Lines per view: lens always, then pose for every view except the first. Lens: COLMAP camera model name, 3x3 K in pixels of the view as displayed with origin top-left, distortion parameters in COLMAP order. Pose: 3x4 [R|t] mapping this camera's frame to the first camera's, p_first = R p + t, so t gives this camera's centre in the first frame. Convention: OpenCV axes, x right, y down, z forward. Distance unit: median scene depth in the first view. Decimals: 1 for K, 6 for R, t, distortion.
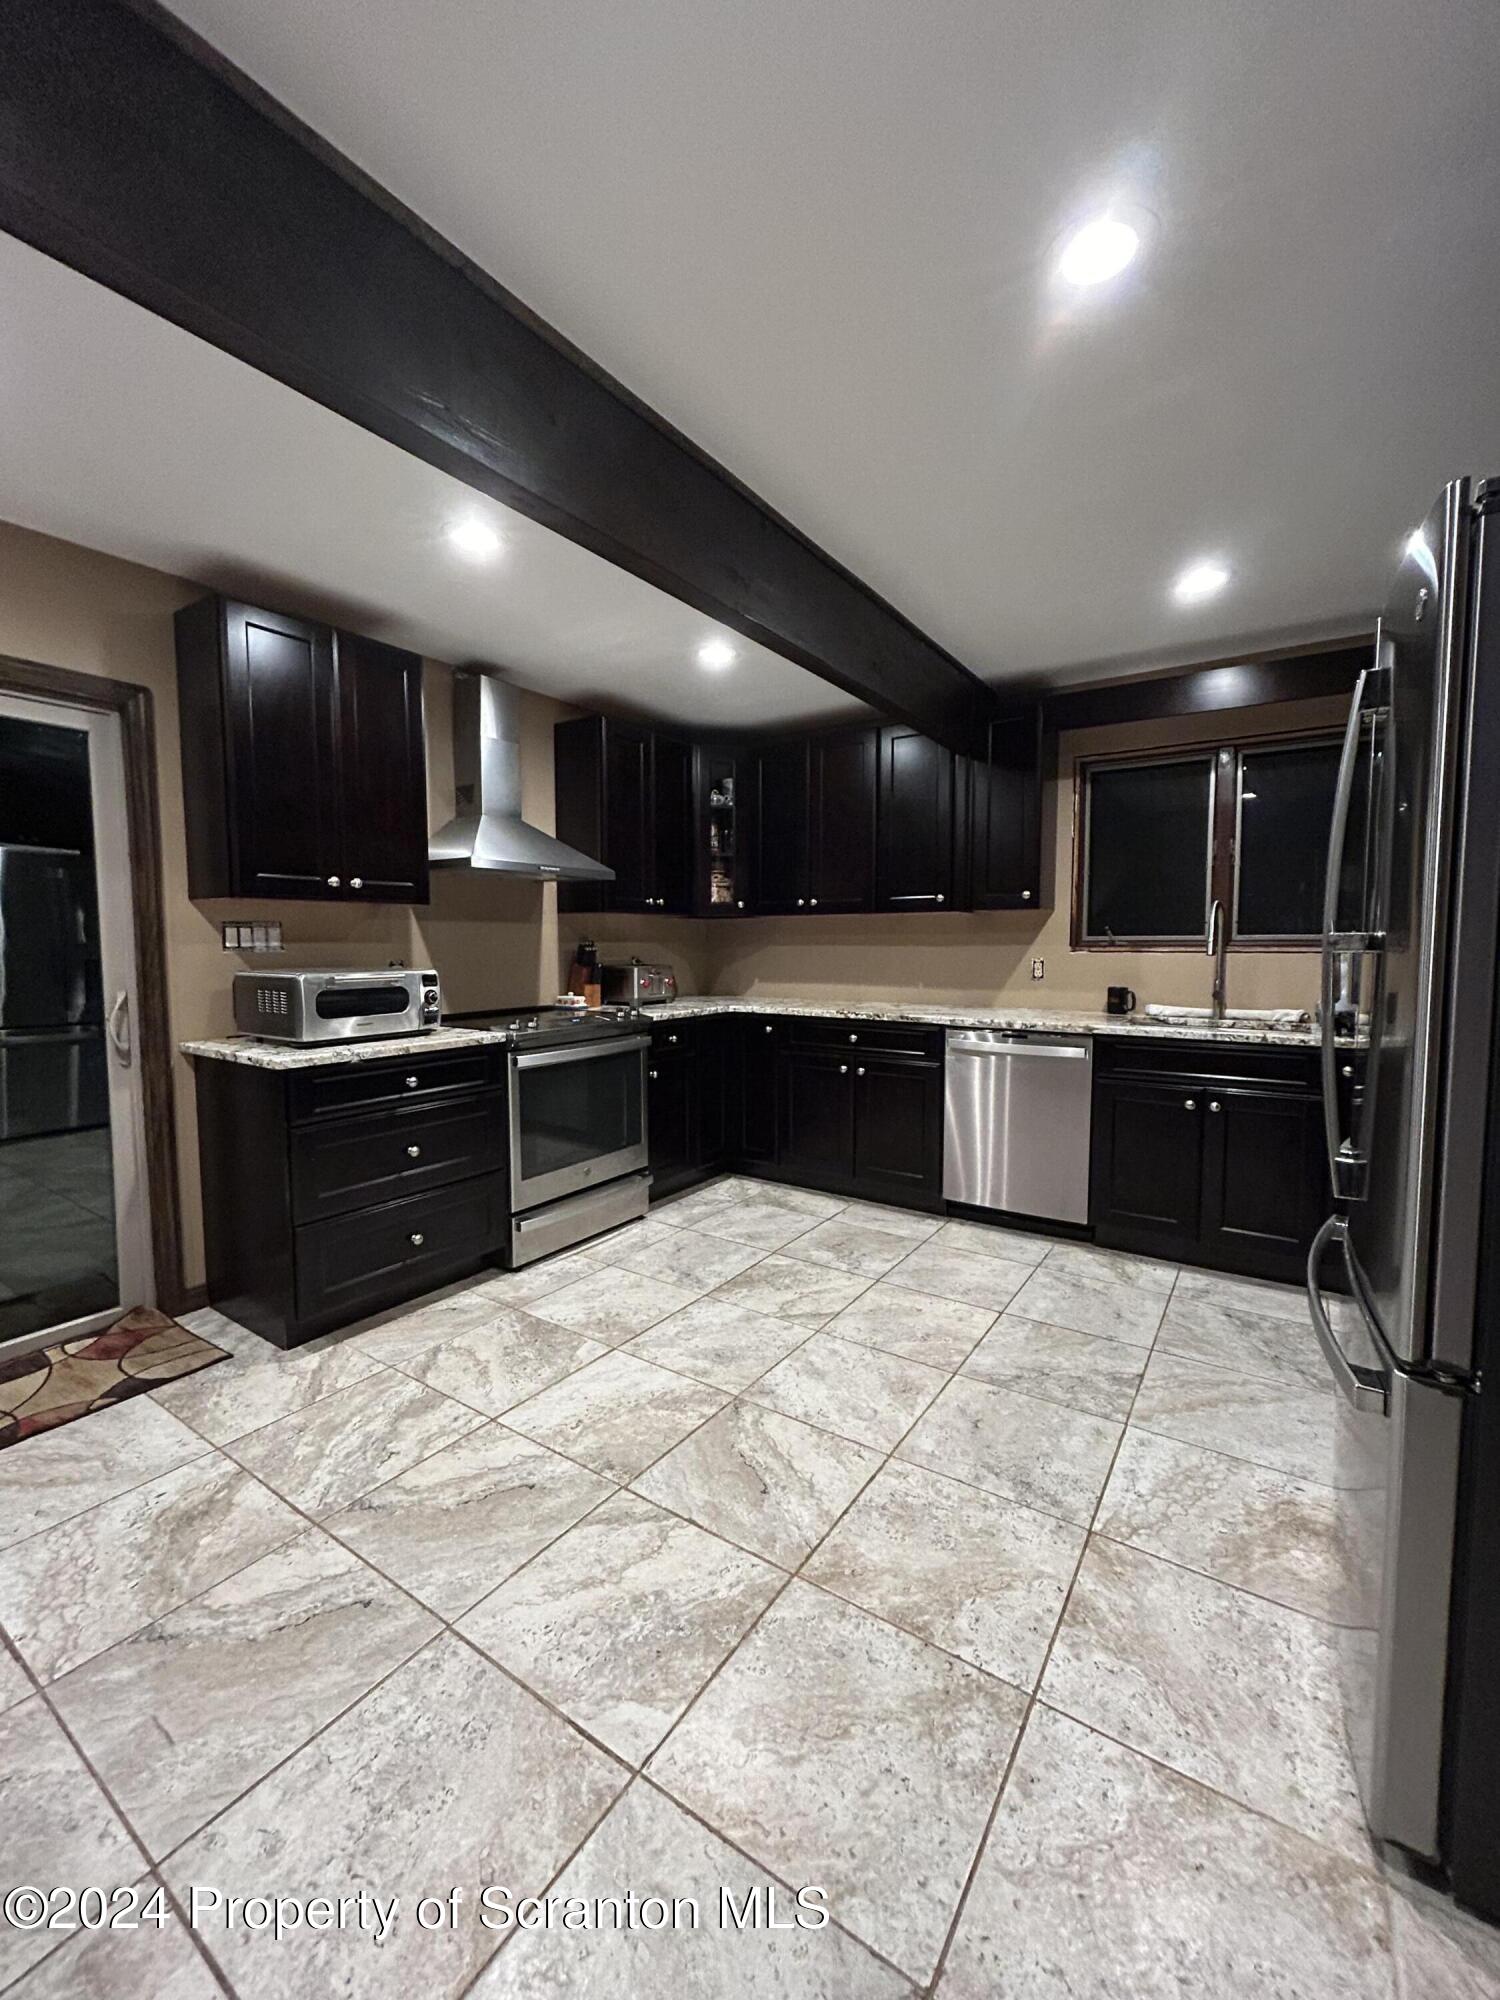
lens RADIAL K [[805.2, 0, 742.3], [0, 805.2, 997.7], [0, 0, 1]] dist [-0.001505, -0.000042]
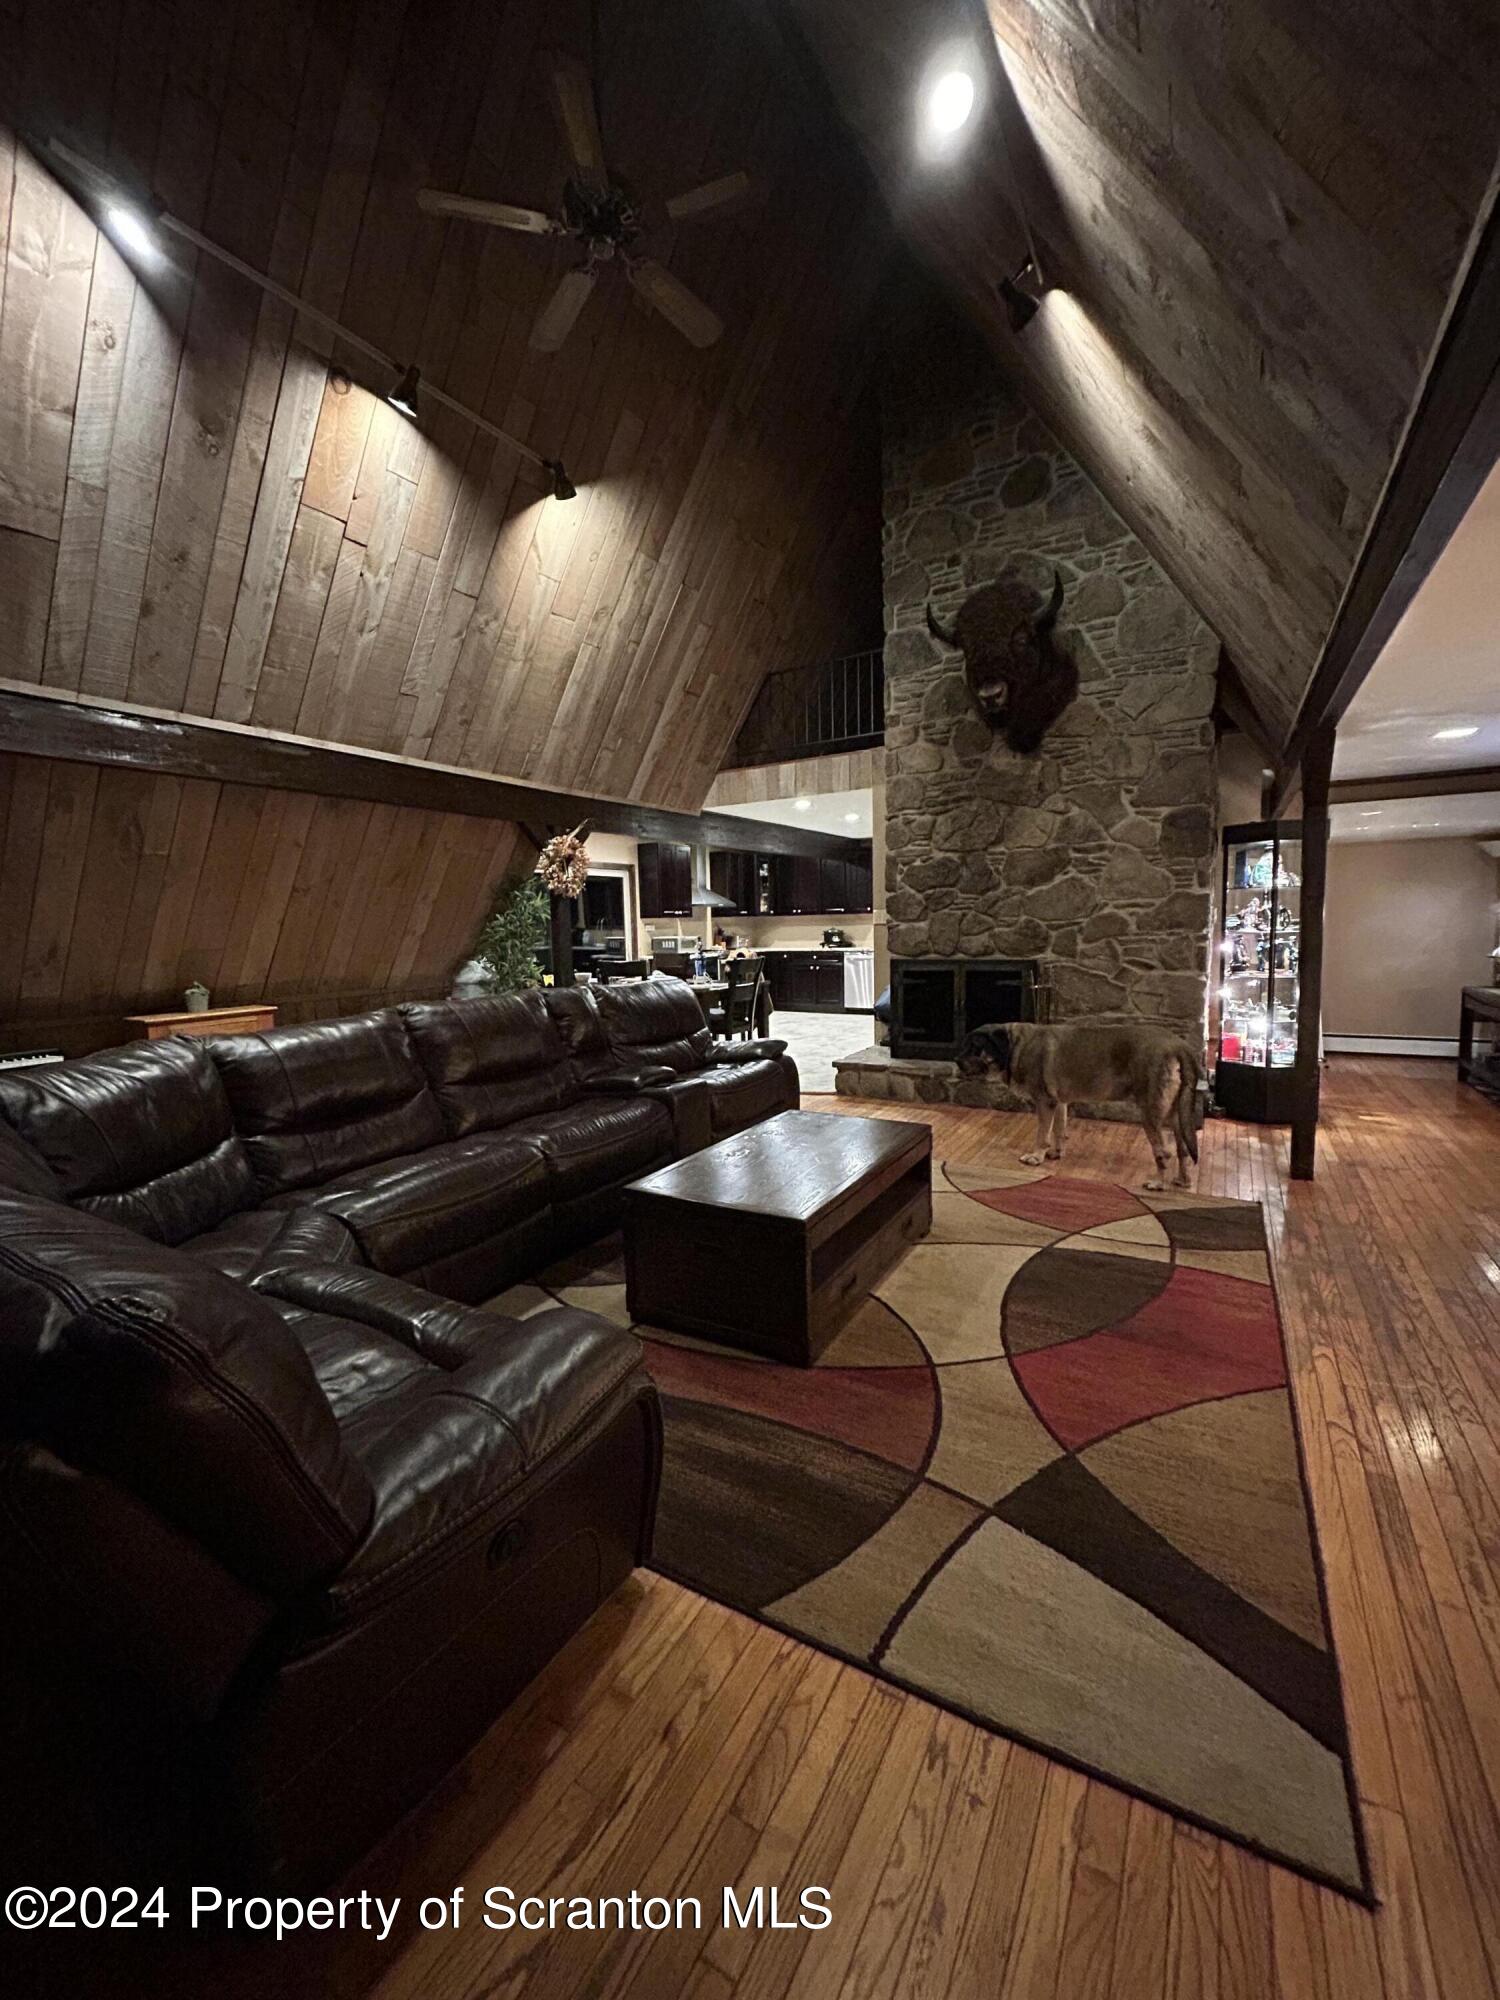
lens RADIAL K [[805.2, 0, 755.2], [0, 805.2, 1004.9], [0, 0, 1]] dist [-0.001505, -0.000042]
pose [[0.997493, -0.025101, 0.066160, -0.264328], [0.022777, 0.999105, 0.035653, 0.105865], [-0.066995, -0.034056, 0.997172, -1.845660]]
